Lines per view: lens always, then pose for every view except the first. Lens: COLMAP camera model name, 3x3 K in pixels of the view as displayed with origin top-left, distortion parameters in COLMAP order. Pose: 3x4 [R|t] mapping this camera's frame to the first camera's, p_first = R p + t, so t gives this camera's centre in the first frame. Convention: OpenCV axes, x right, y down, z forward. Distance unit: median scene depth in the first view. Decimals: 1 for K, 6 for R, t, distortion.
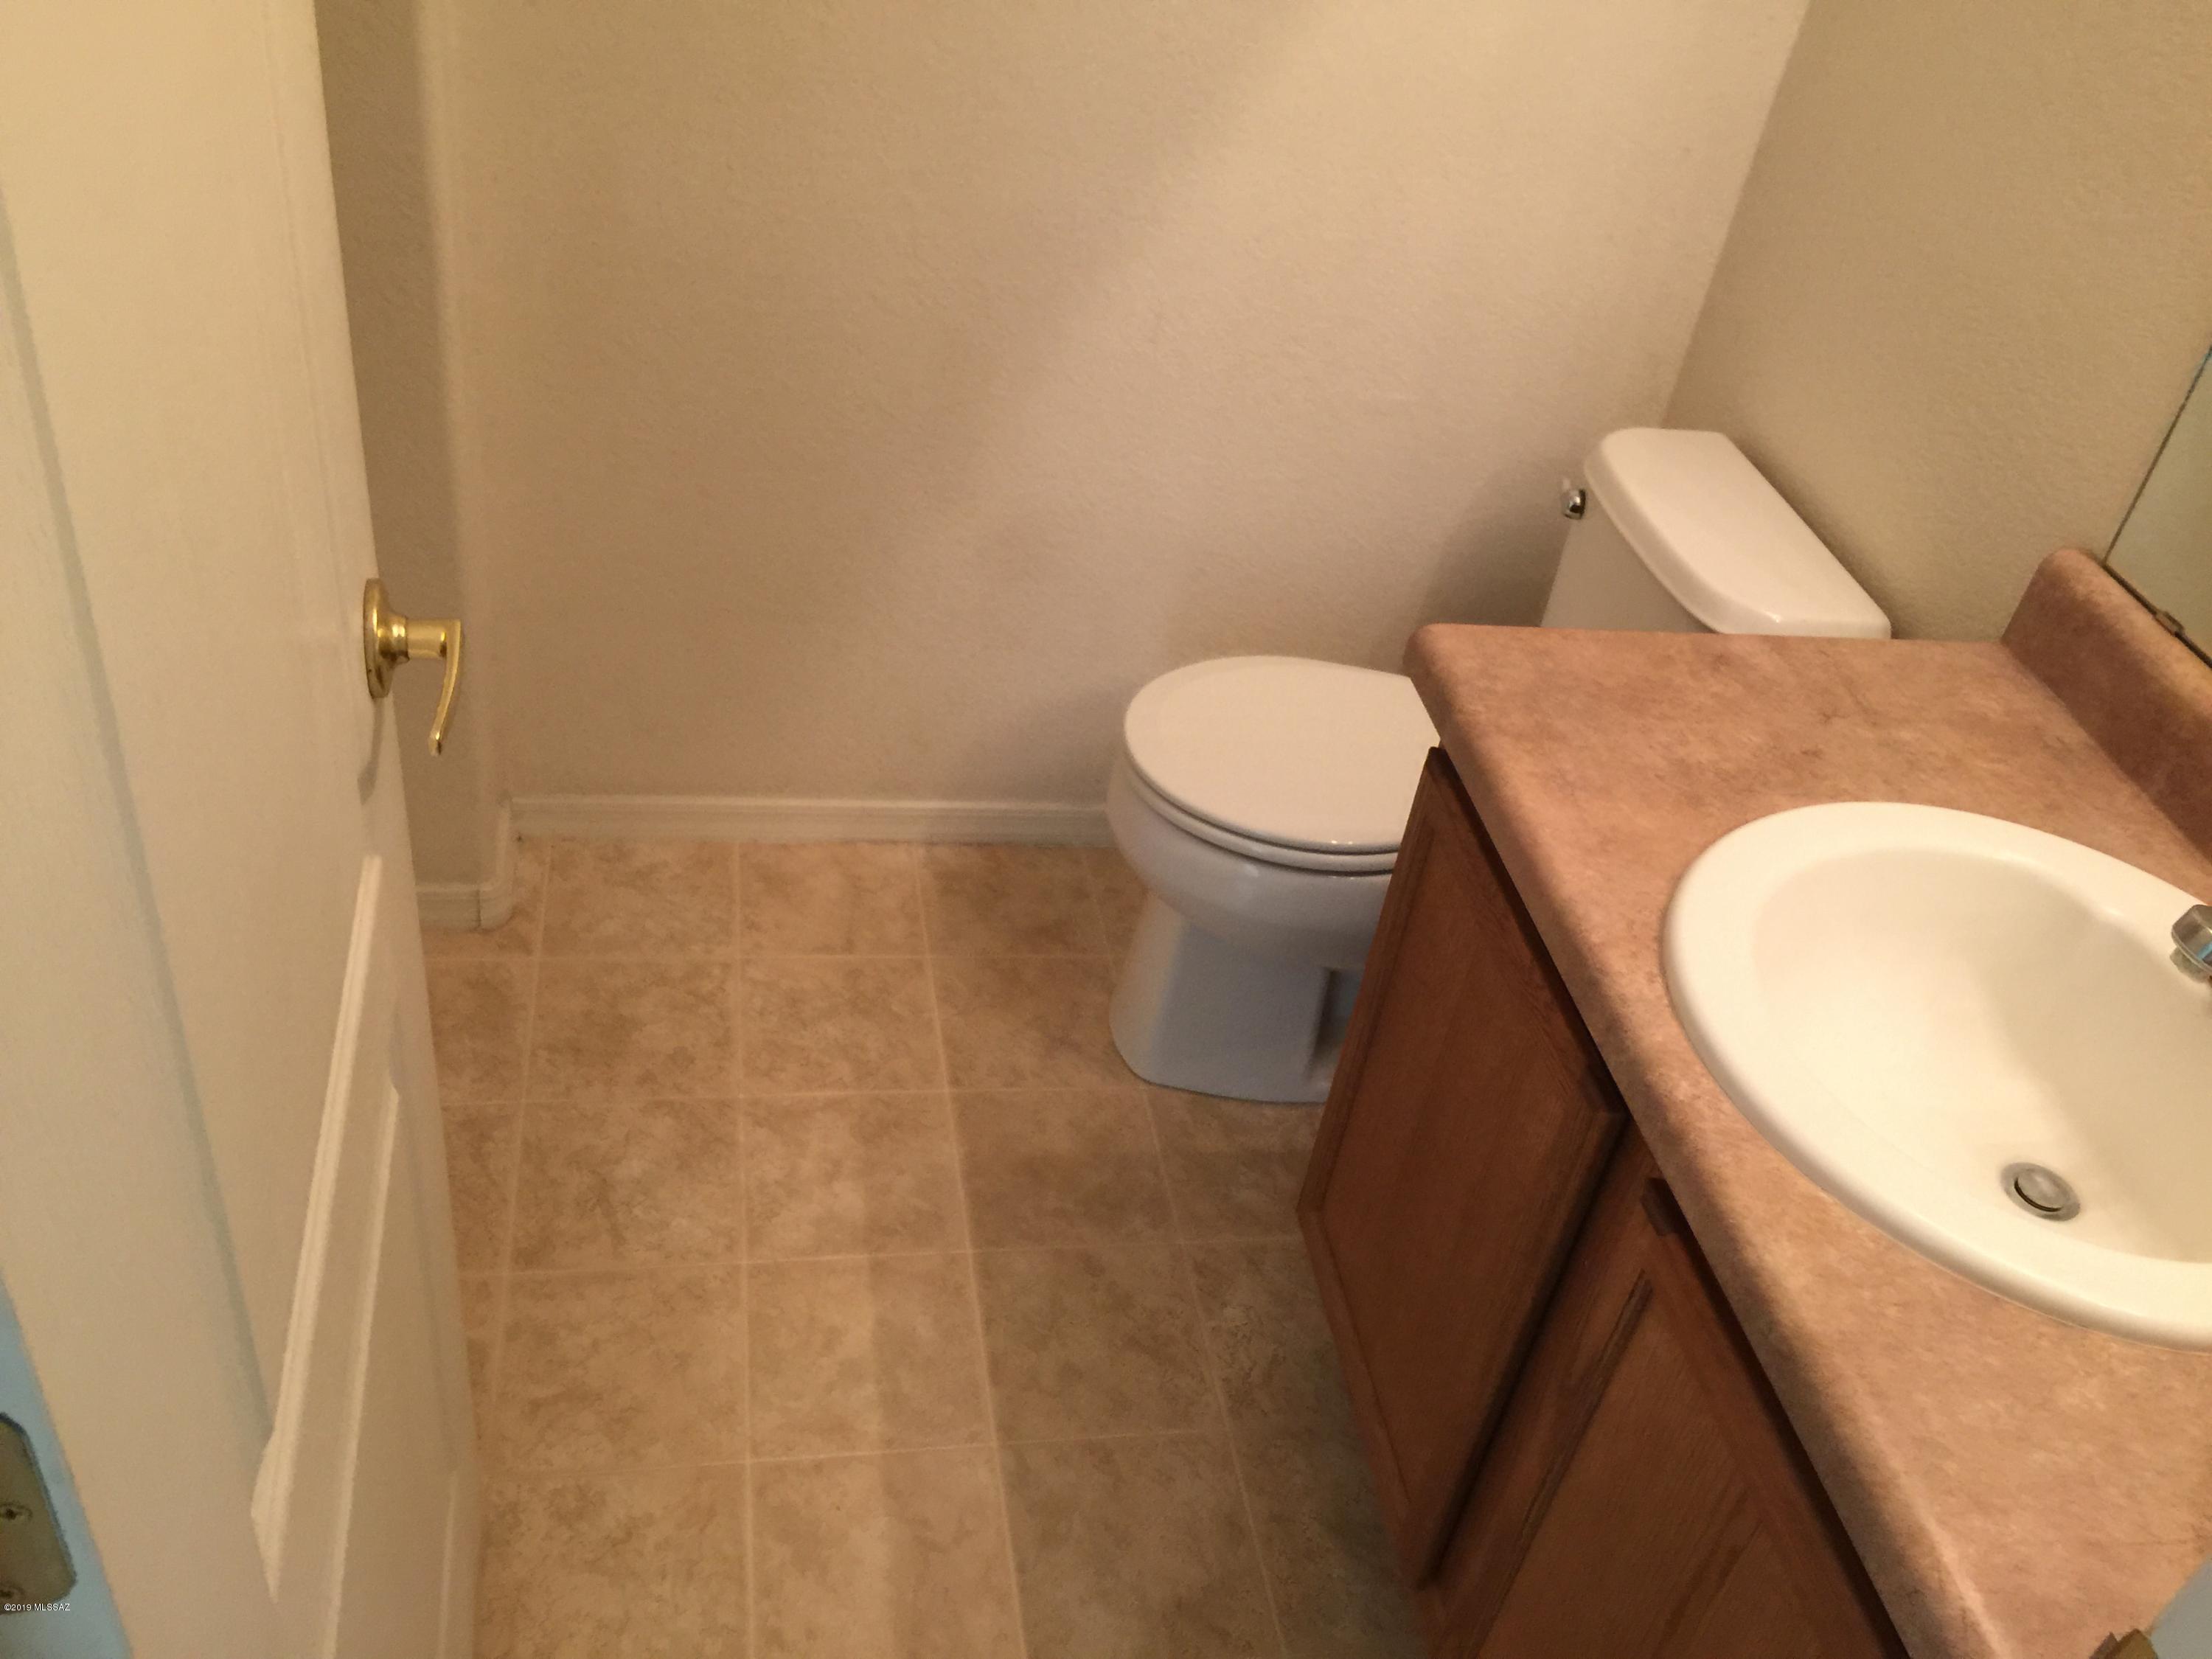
lens RADIAL K [[1895.5, 0, 1106.2], [0, 1895.5, 830.3], [0, 0, 1]] dist [0.007260, -0.000246]
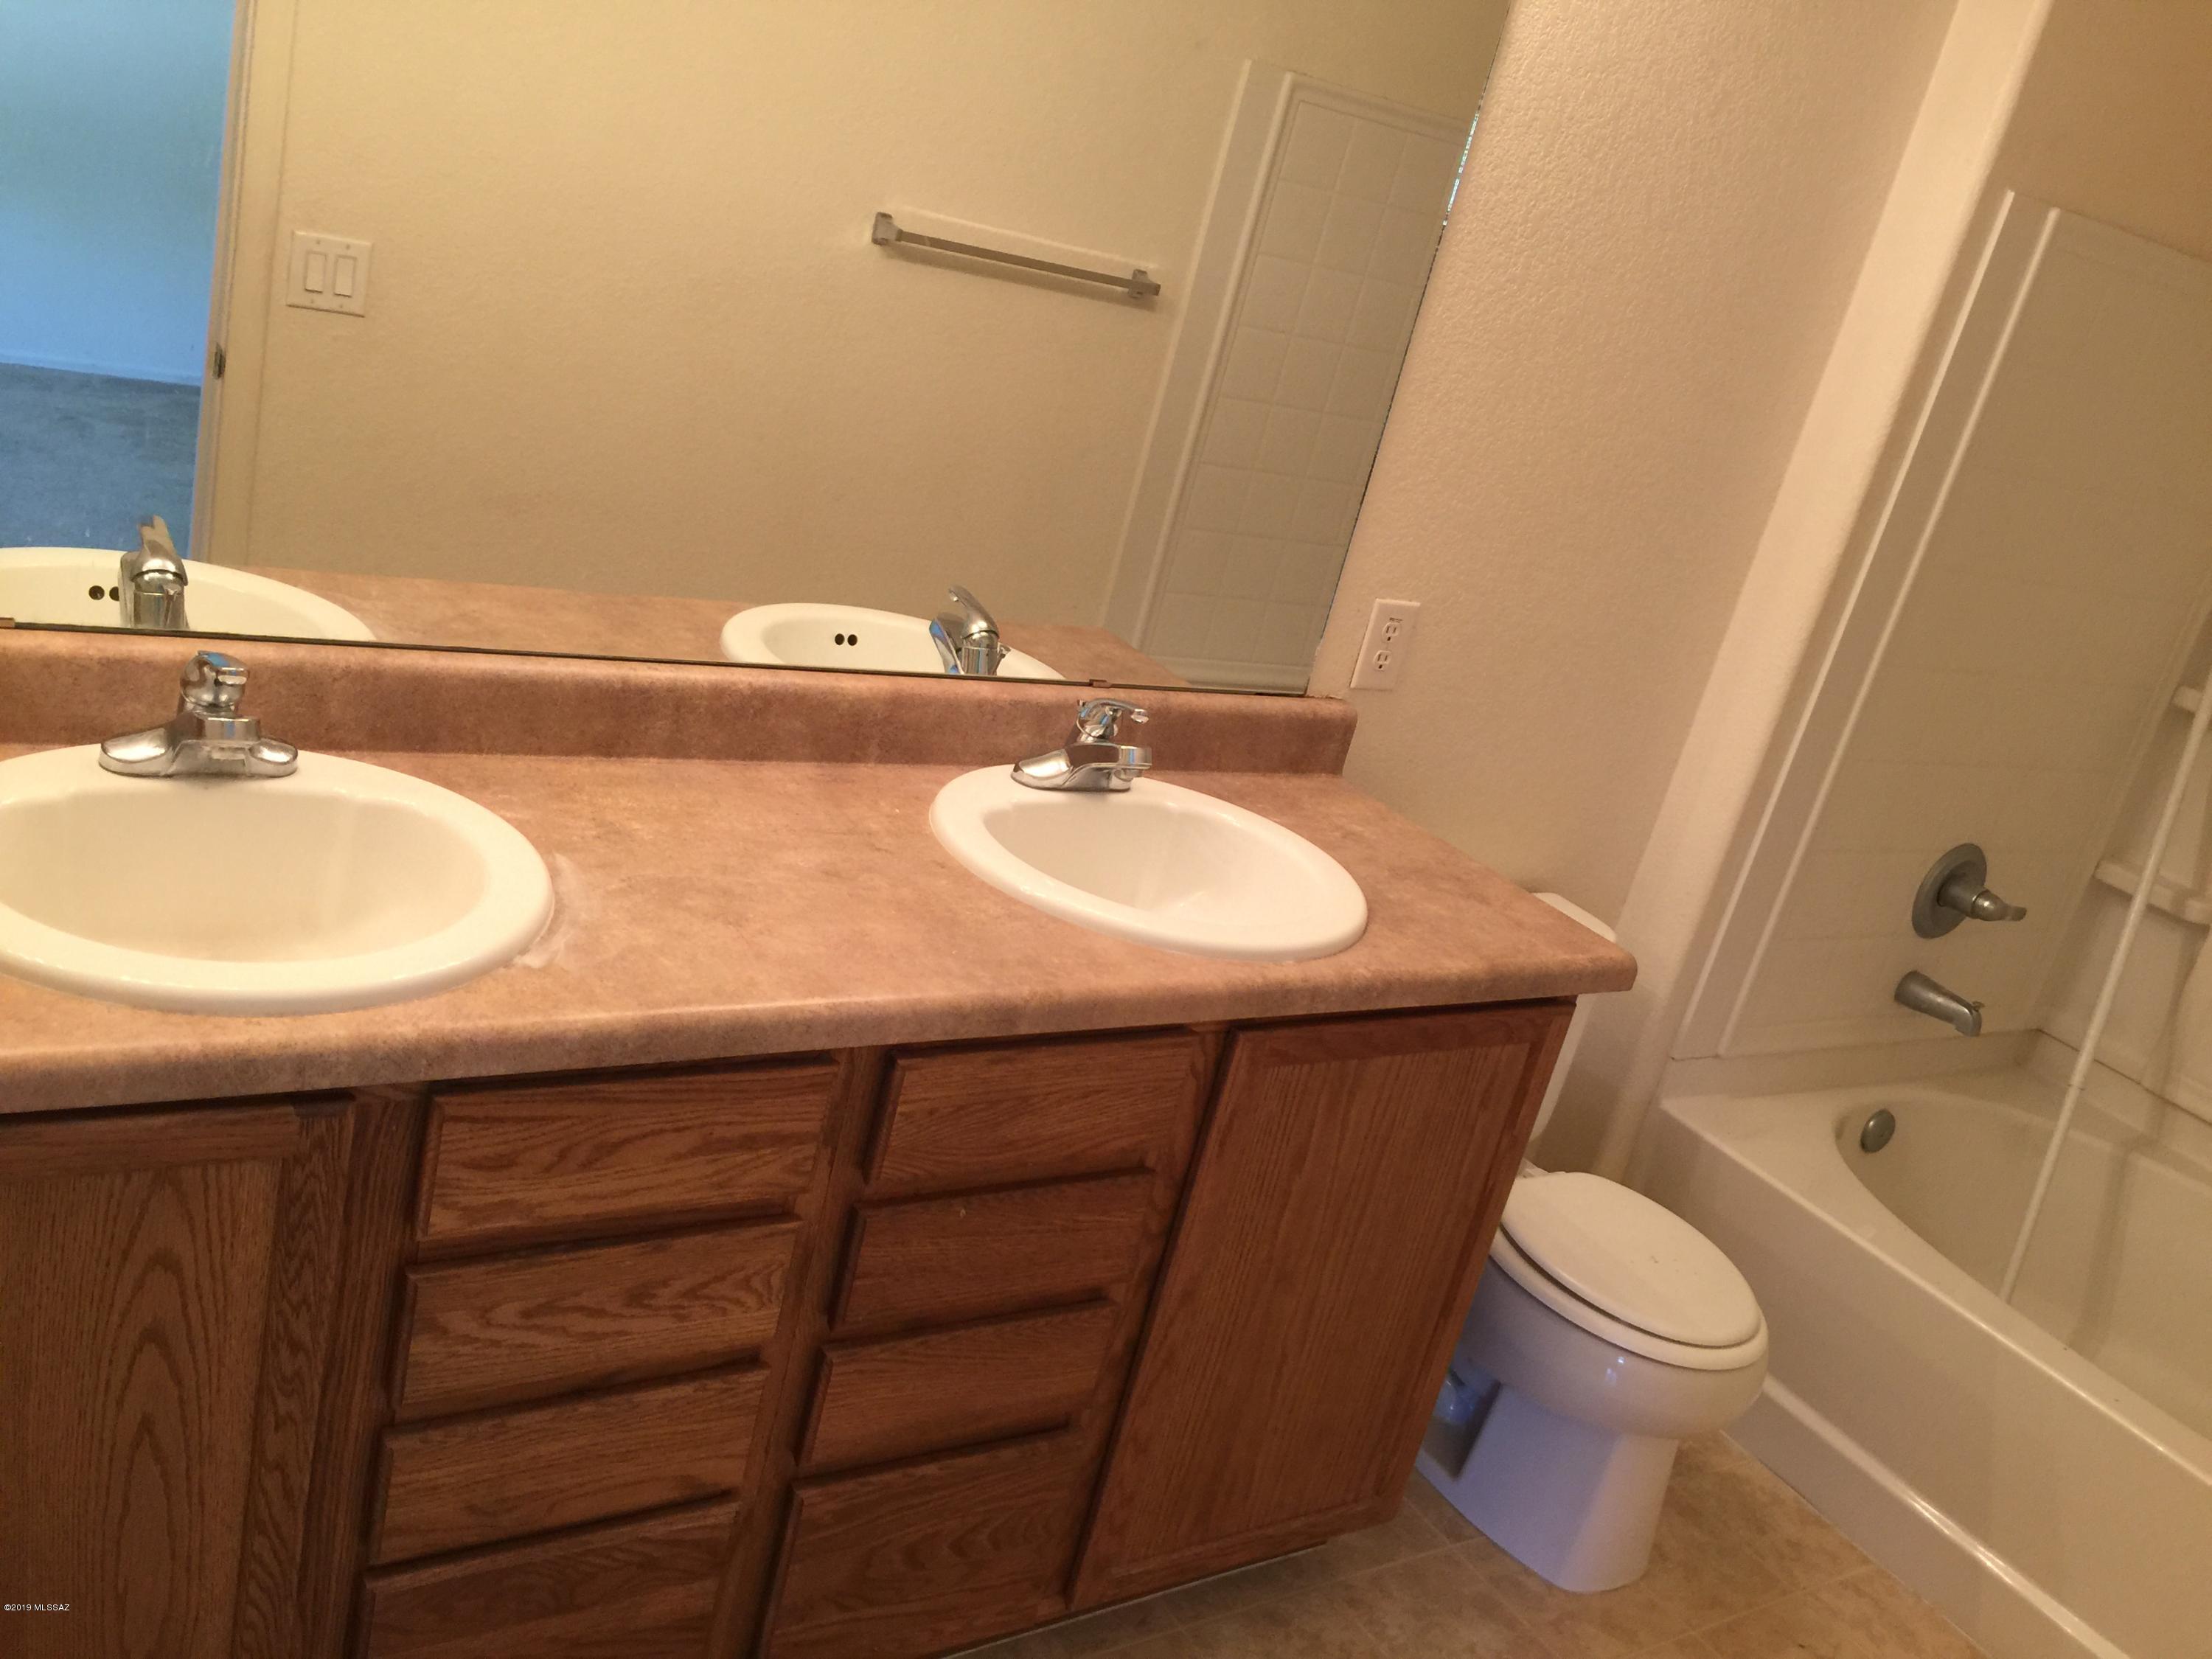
lens RADIAL K [[1895.5, 0, 1105.0], [0, 1895.5, 827.4], [0, 0, 1]] dist [0.007260, -0.000246]
pose [[-0.338701, -0.525836, 0.780242, -0.660028], [0.325388, 0.712628, 0.621518, -0.822642], [-0.882839, 0.464390, -0.070267, 0.969769]]
